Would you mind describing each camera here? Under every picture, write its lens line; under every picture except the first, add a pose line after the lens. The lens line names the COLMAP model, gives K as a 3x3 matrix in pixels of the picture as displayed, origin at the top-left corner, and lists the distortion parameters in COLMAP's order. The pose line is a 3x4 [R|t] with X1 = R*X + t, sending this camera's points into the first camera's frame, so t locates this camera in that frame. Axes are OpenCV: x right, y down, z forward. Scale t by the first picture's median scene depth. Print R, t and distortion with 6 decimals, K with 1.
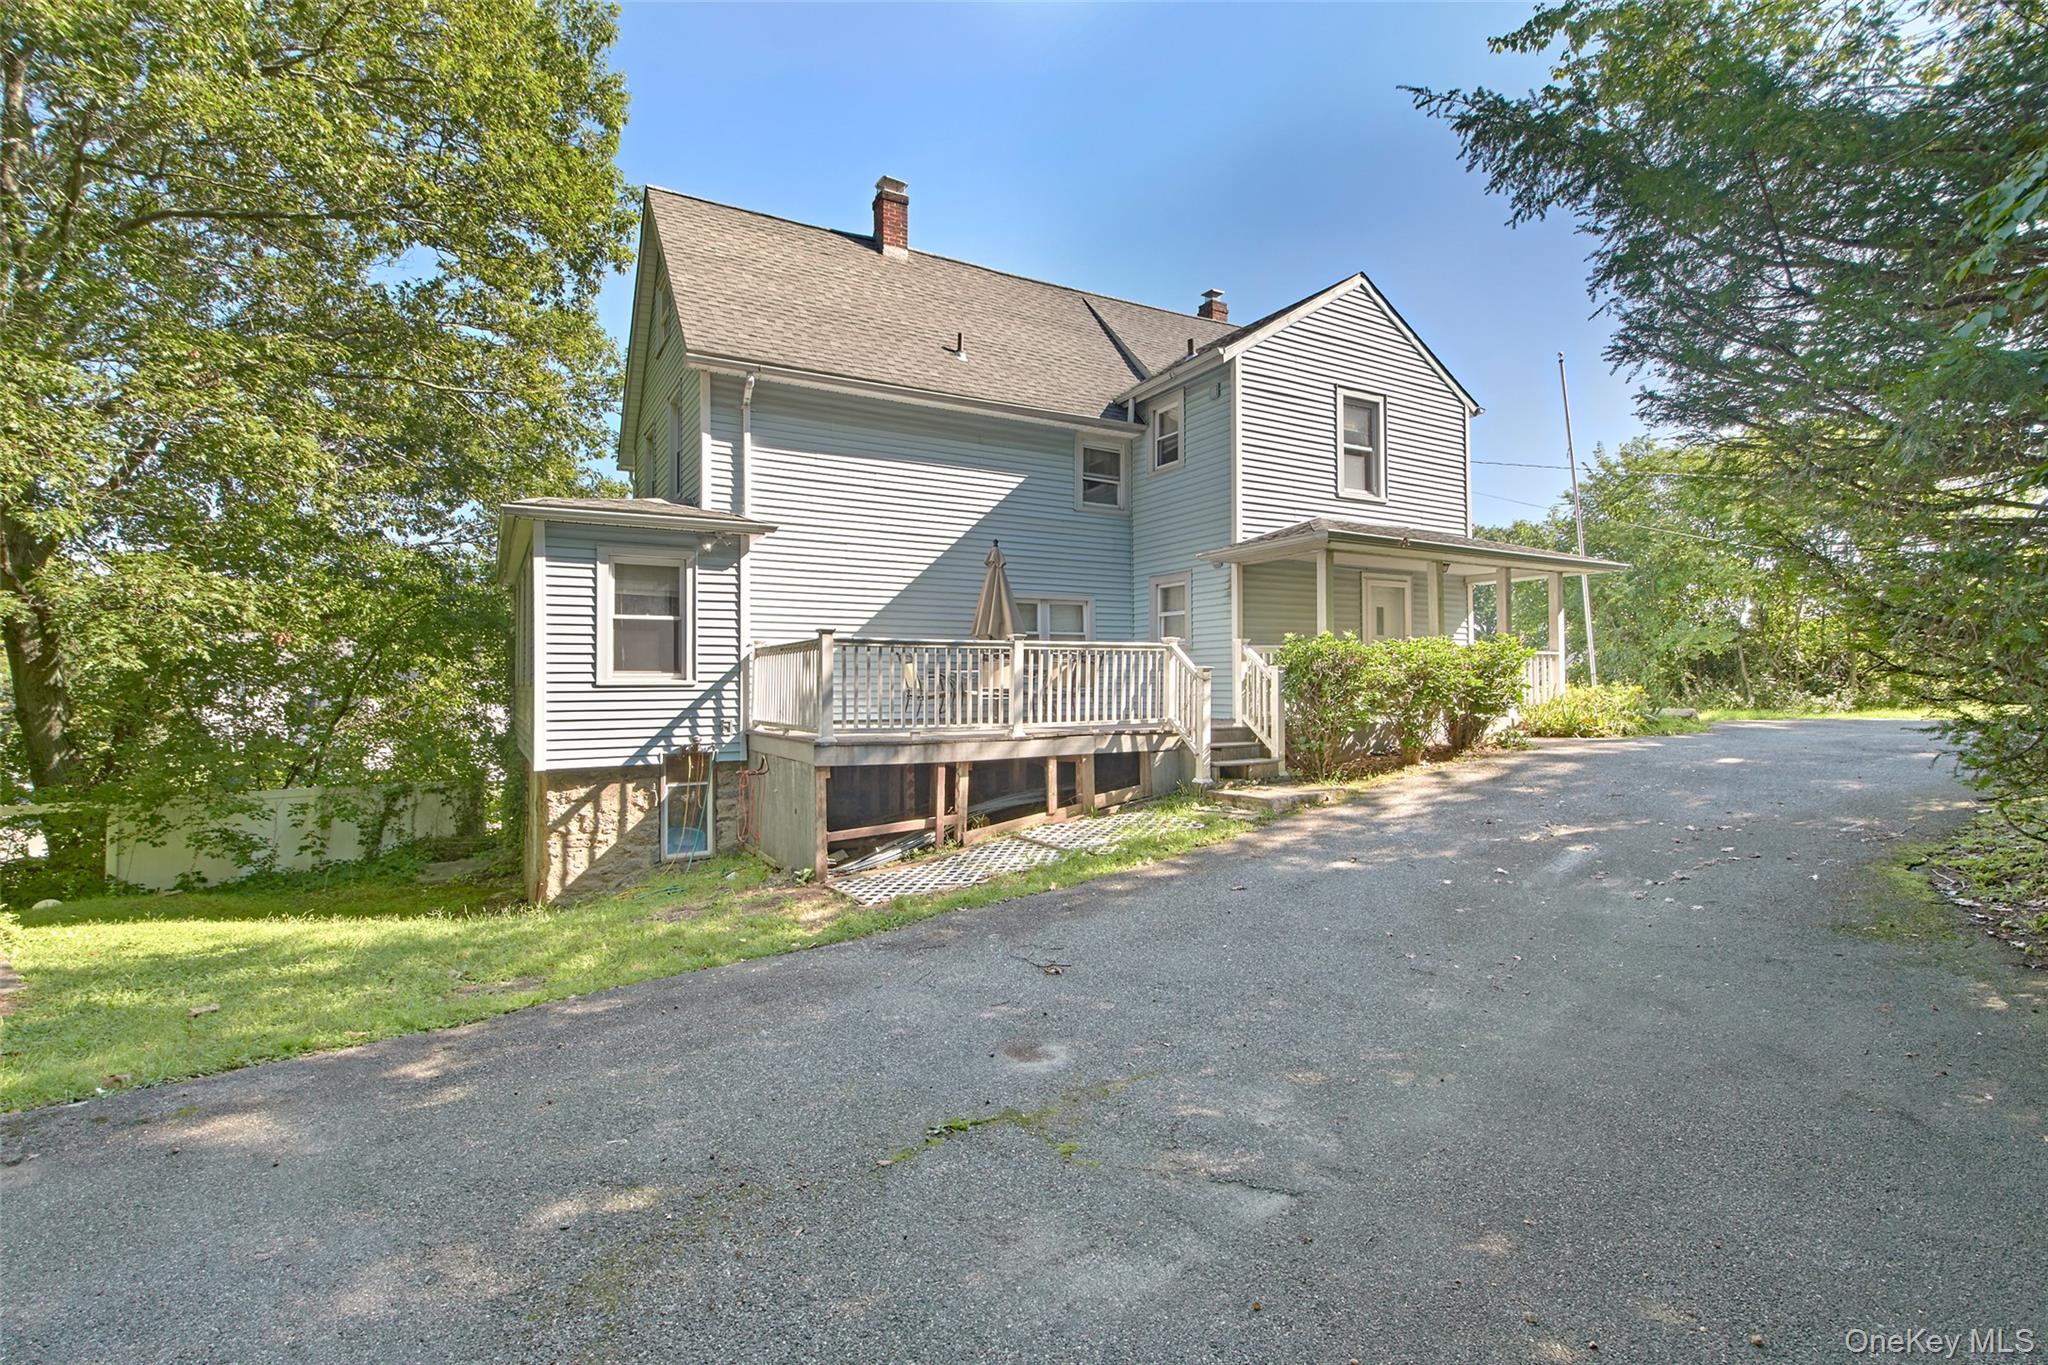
lens RADIAL K [[939.6, 0, 998.8], [0, 939.6, 685.1], [0, 0, 1]] dist [0.036284, -0.000281]
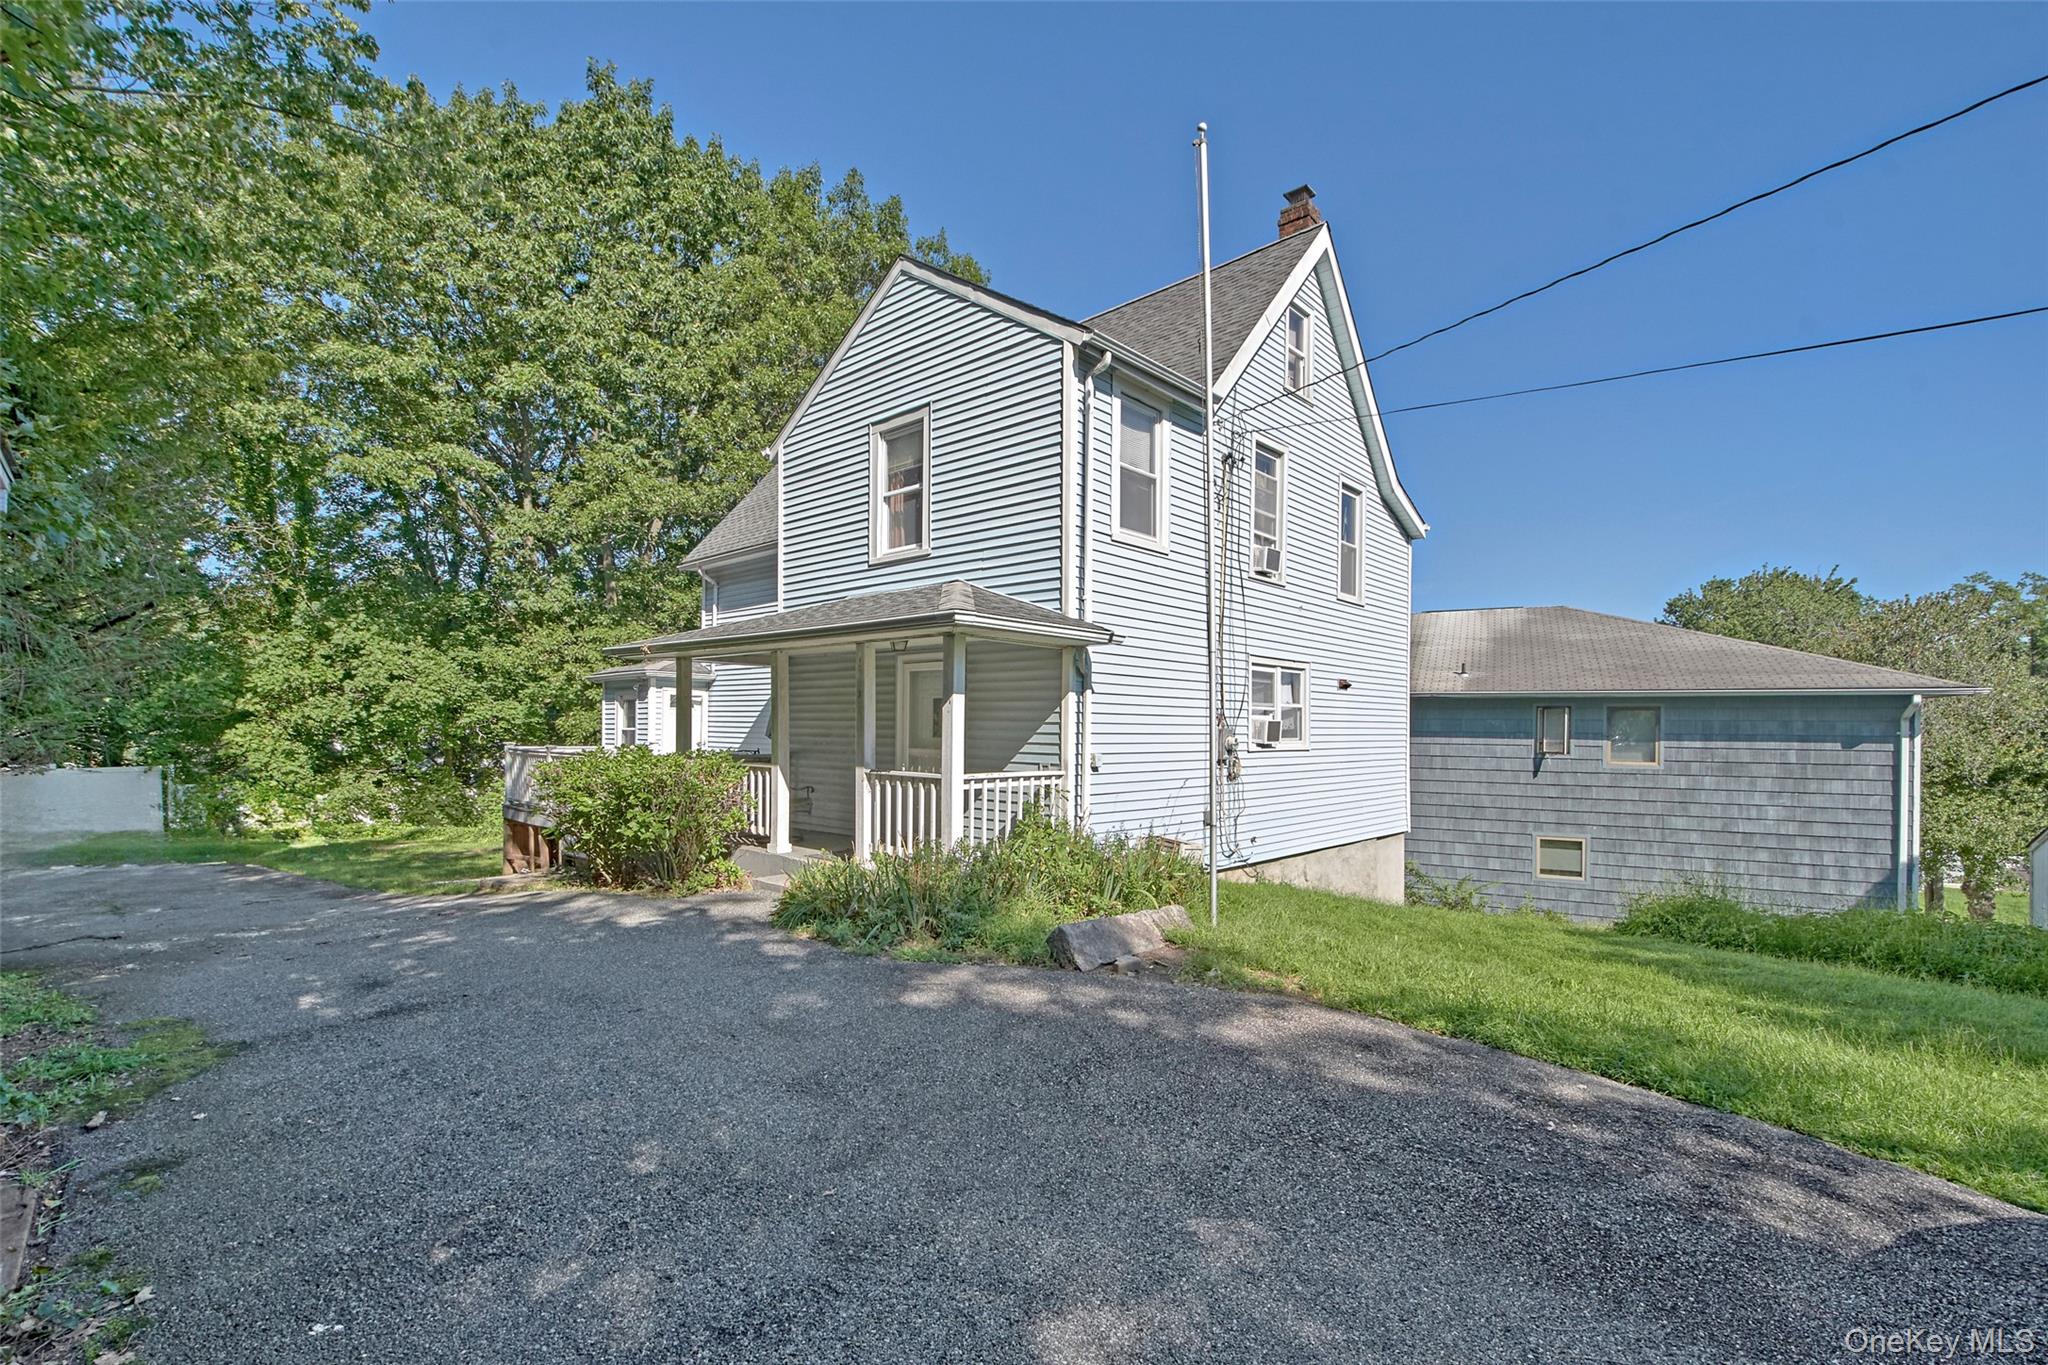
lens RADIAL K [[924.6, 0, 1042.5], [0, 924.6, 725.1], [0, 0, 1]] dist [0.000790, -0.000264]
pose [[0.321101, -0.009714, -0.946995, 1.094735], [-0.001367, 0.999942, -0.010721, -0.058036], [0.947044, 0.004737, 0.321069, 0.866187]]
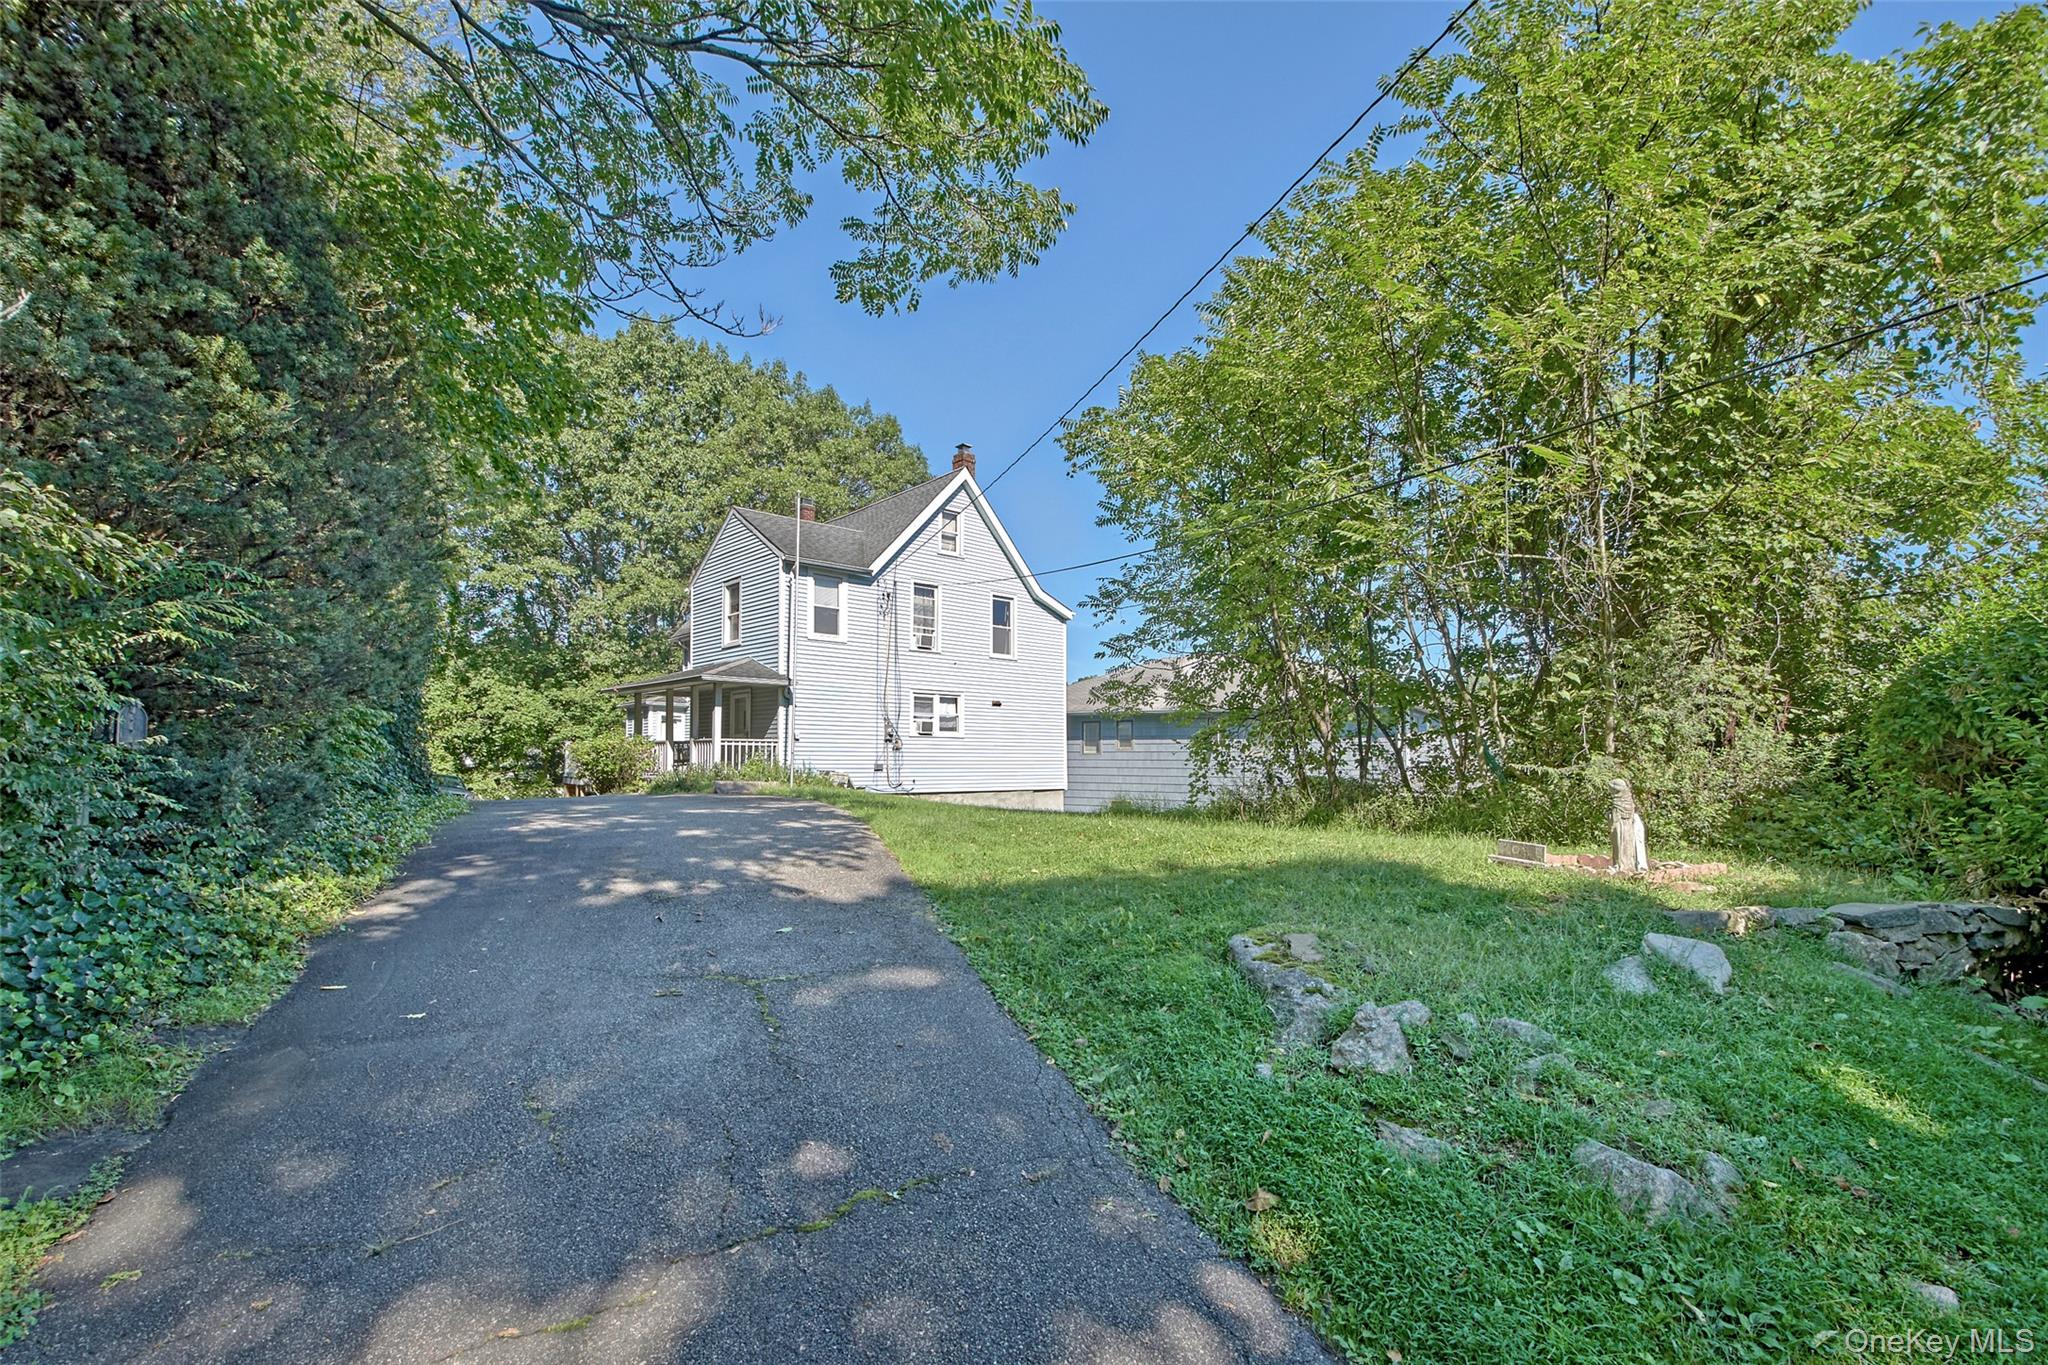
lens RADIAL K [[924.6, 0, 1042.5], [0, 924.6, 725.1], [0, 0, 1]] dist [0.000790, -0.000264]
pose [[0.235944, -0.045955, -0.970679, 1.970804], [0.003491, 0.998915, -0.046443, 0.008598], [0.971760, 0.007570, 0.235849, 1.126176]]
